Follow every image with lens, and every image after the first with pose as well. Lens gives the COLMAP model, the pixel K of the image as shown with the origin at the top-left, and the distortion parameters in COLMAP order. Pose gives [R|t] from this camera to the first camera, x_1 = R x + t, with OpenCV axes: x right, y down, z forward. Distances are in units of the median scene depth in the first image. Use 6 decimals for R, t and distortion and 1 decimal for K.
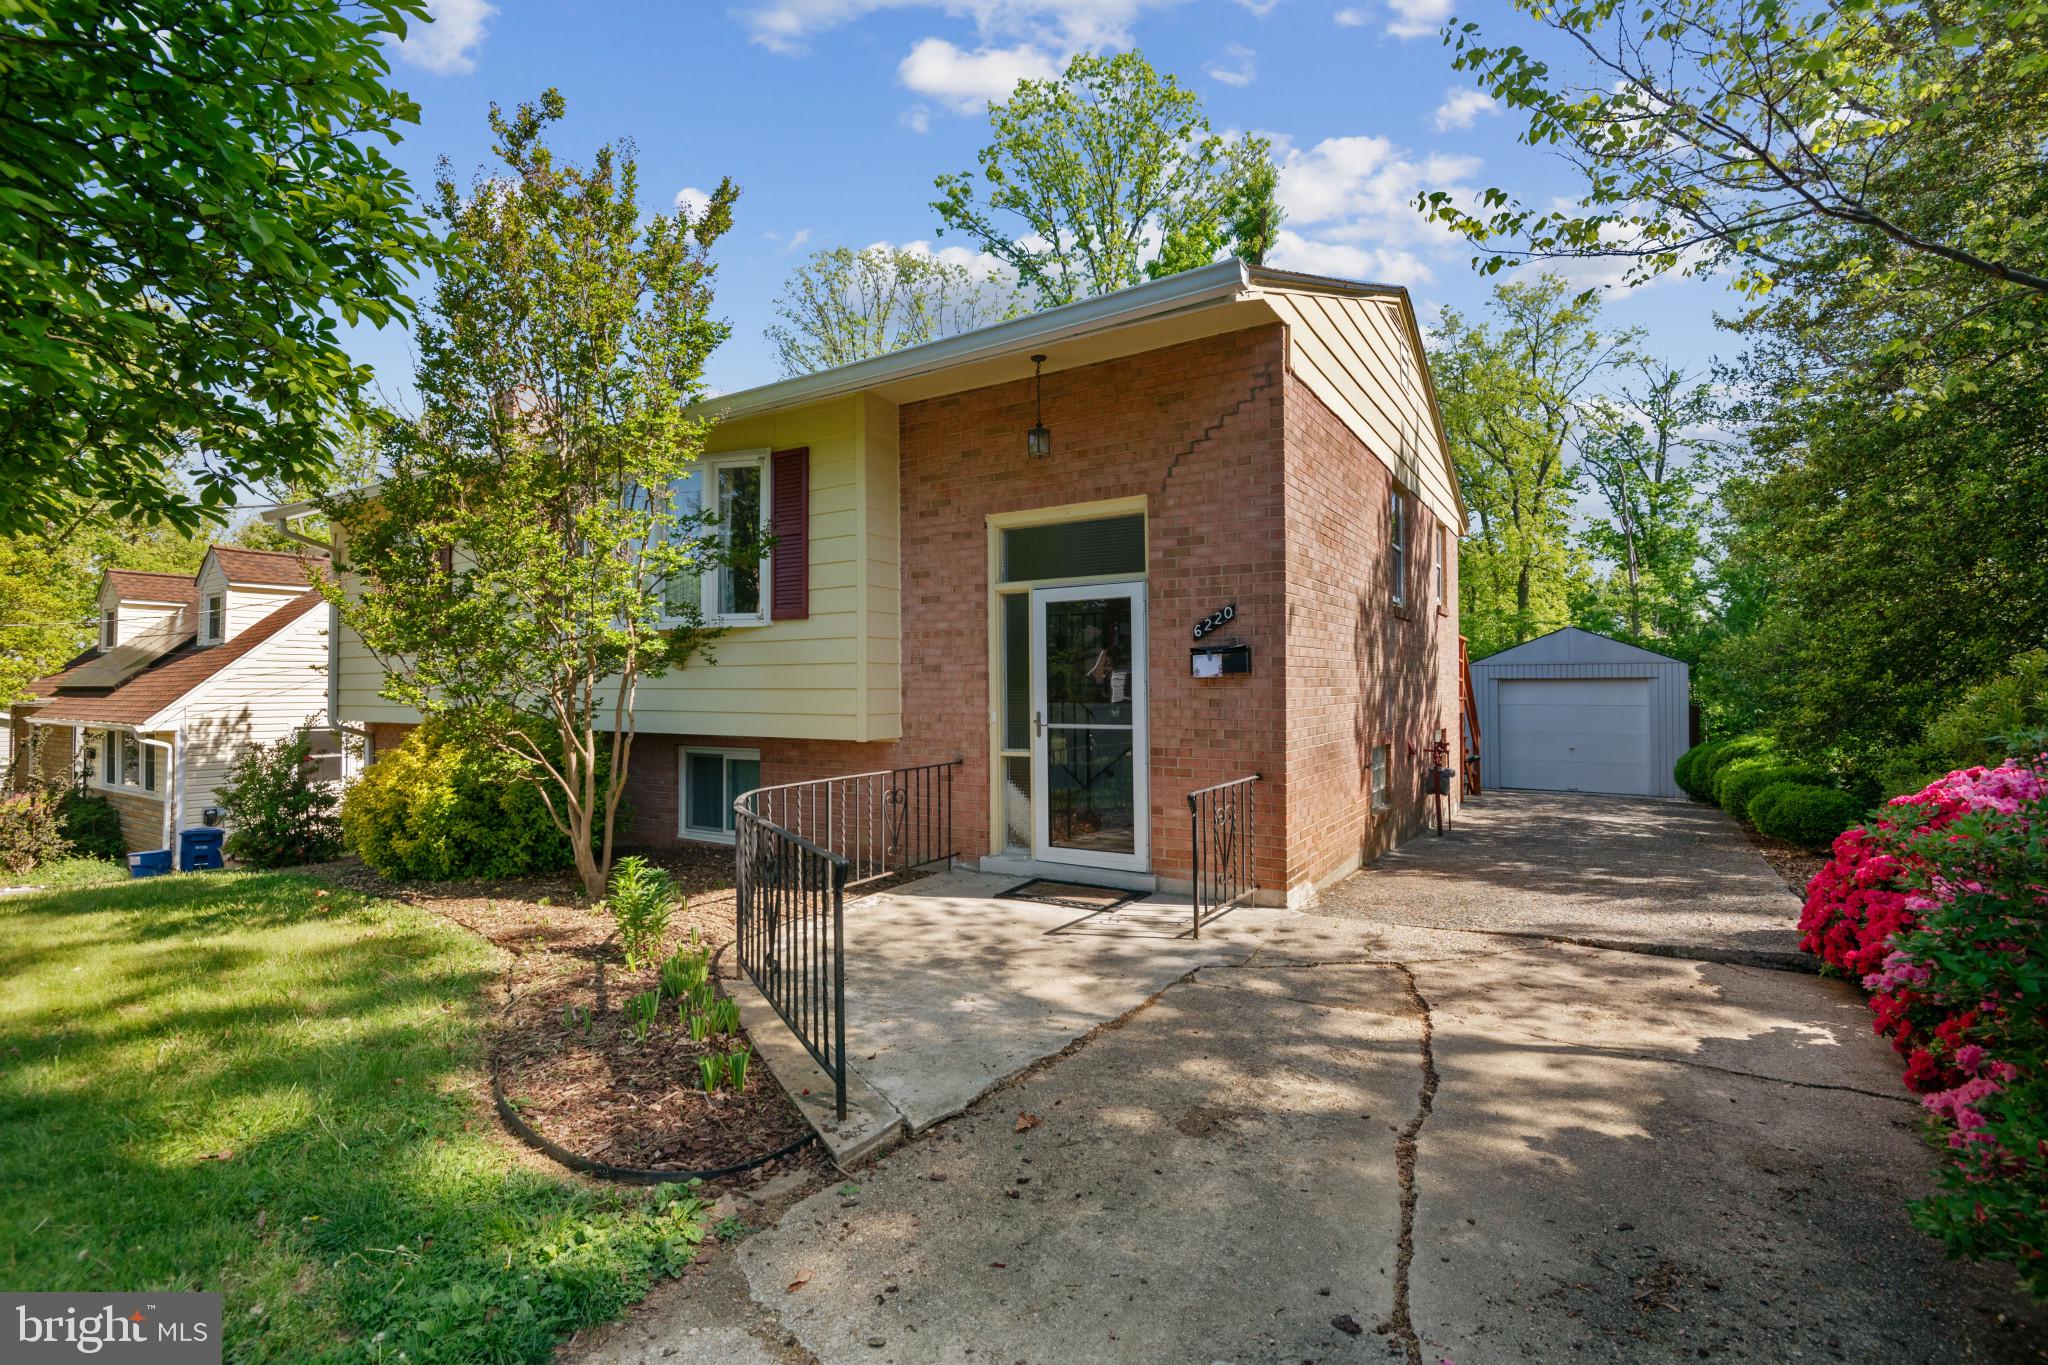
lens RADIAL K [[943.8, 0, 1024.0], [0, 943.8, 682.5], [0, 0, 1]] dist [0.001463, -0.013757]
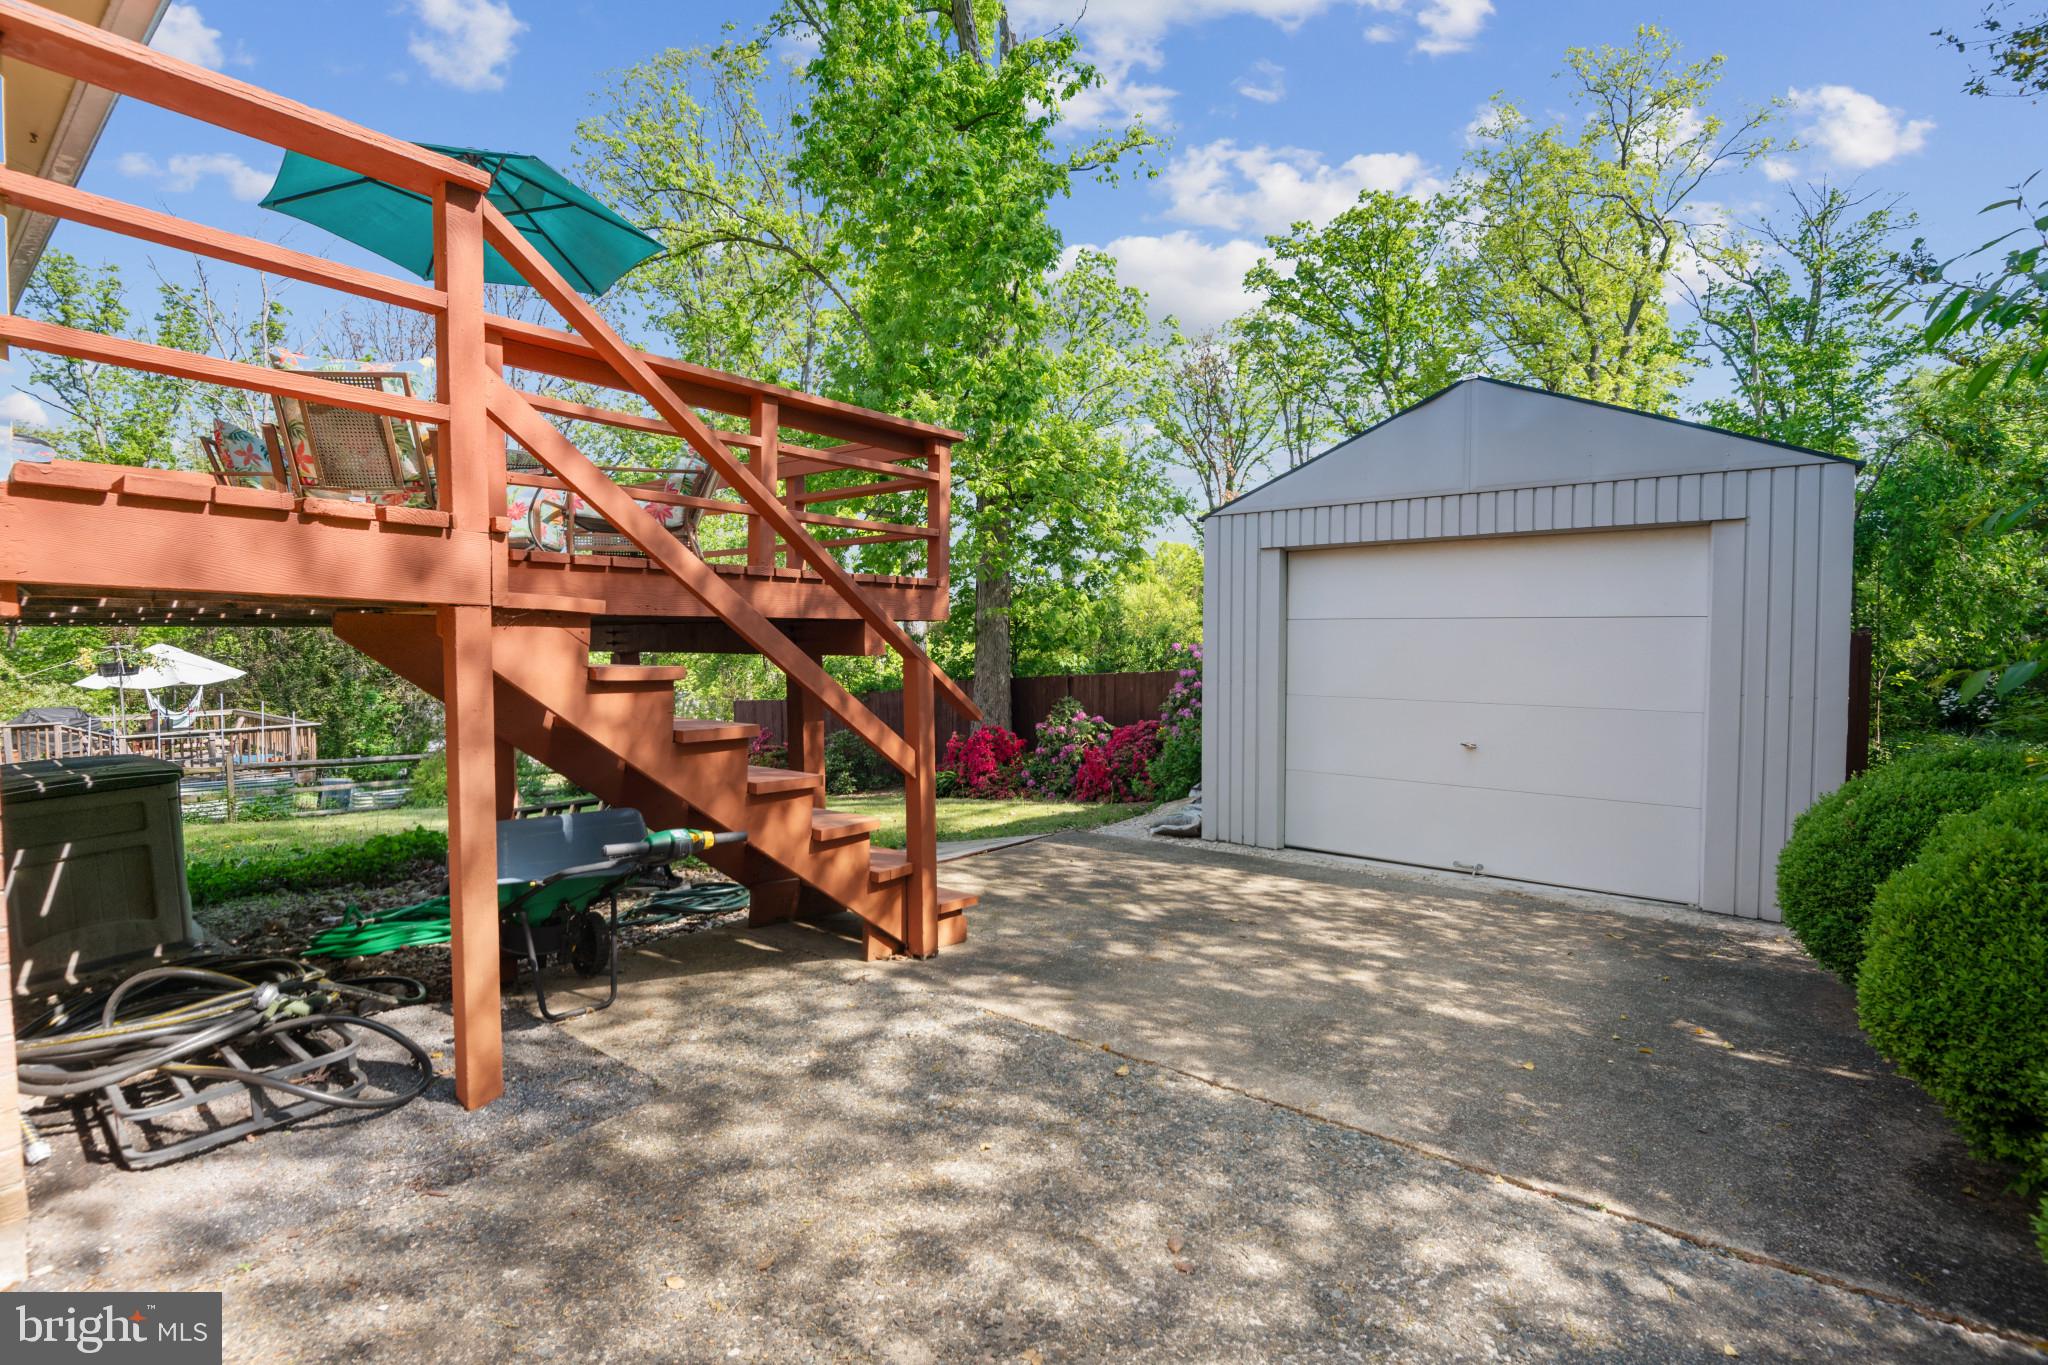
lens RADIAL K [[943.8, 0, 1024.0], [0, 943.8, 682.5], [0, 0, 1]] dist [0.001463, -0.013757]
pose [[0.995063, 0.004651, -0.099138, 0.132983], [0.000827, 0.998478, 0.055142, 0.007966], [0.099244, -0.054951, 0.993545, 0.190311]]
